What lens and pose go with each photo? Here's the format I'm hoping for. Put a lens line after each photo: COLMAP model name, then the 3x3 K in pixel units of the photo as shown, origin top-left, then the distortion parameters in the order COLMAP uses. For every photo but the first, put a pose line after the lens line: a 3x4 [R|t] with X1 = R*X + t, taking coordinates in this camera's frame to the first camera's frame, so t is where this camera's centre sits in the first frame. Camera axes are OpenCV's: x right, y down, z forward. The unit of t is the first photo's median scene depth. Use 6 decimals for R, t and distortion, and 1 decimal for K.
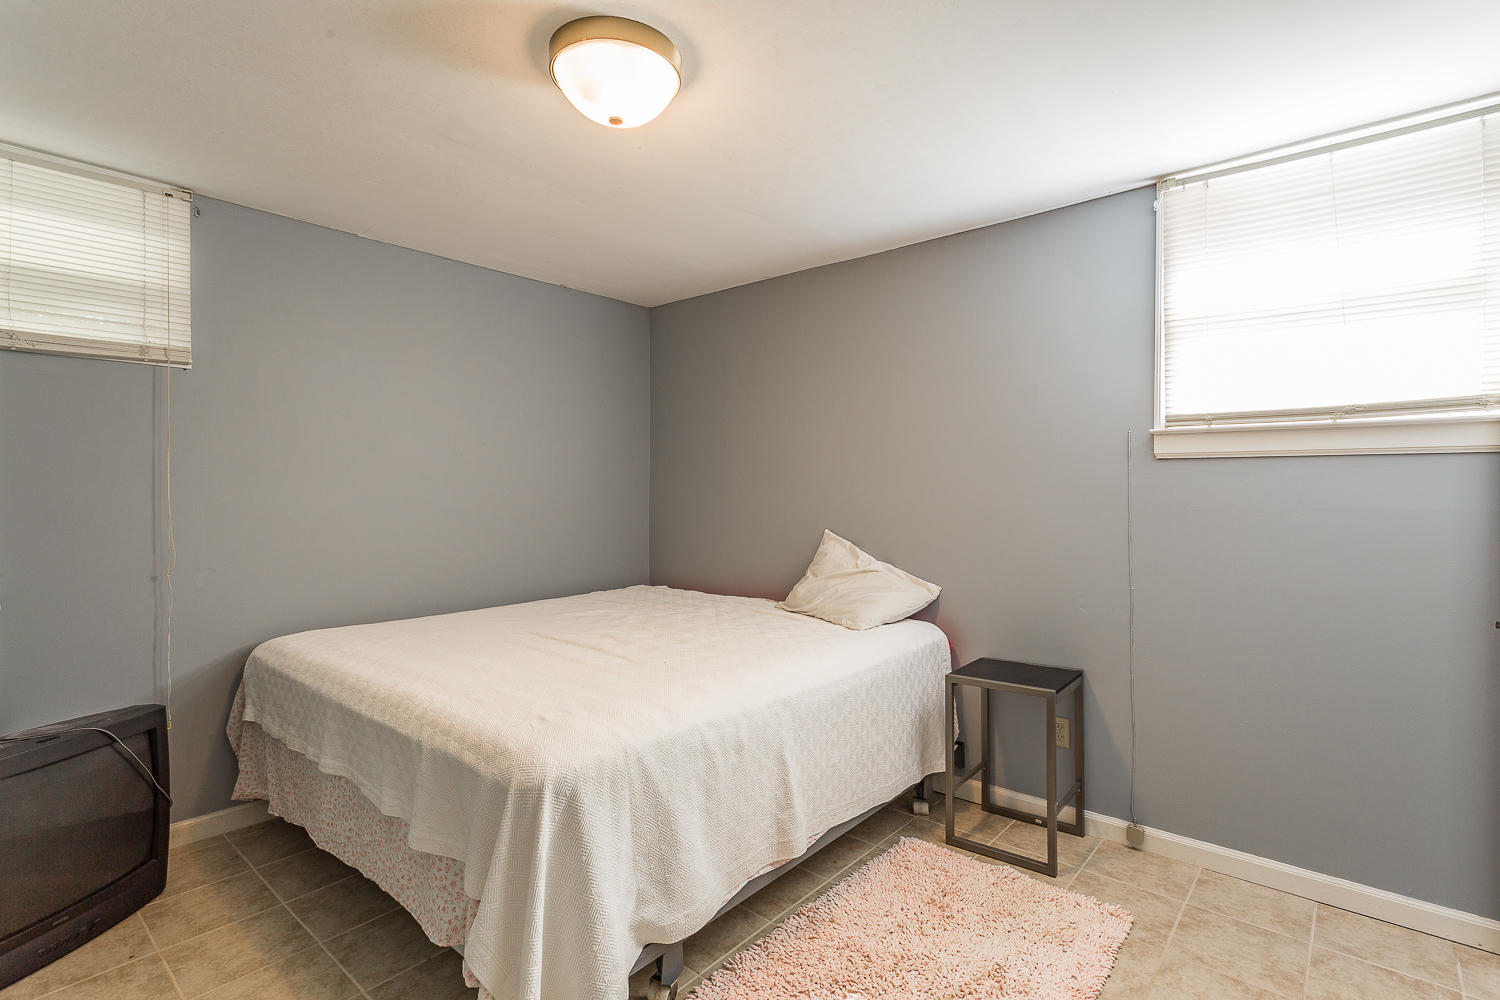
lens RADIAL K [[709.1, 0, 748.2], [0, 709.1, 496.4], [0, 0, 1]] dist [0.005667, 0.000044]
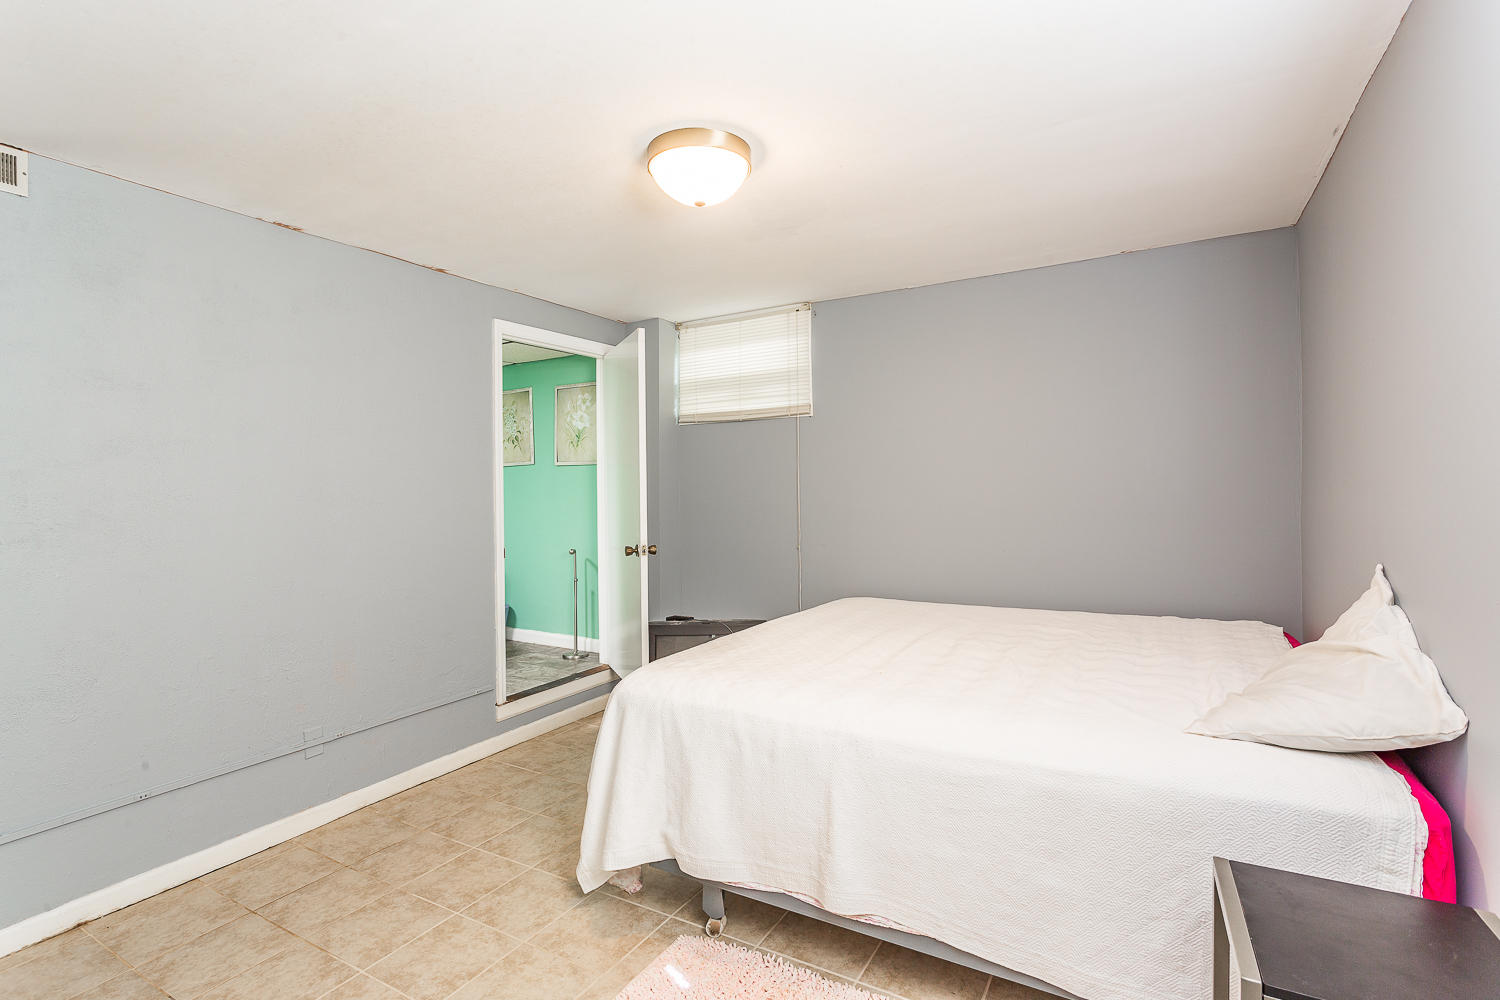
lens RADIAL K [[709.1, 0, 749.0], [0, 709.1, 499.0], [0, 0, 1]] dist [0.005667, 0.000044]
pose [[0.192746, 0.010160, -0.981196, 0.834925], [0.003877, 0.999931, 0.011116, -0.018421], [0.981241, -0.005946, 0.192693, 0.661835]]
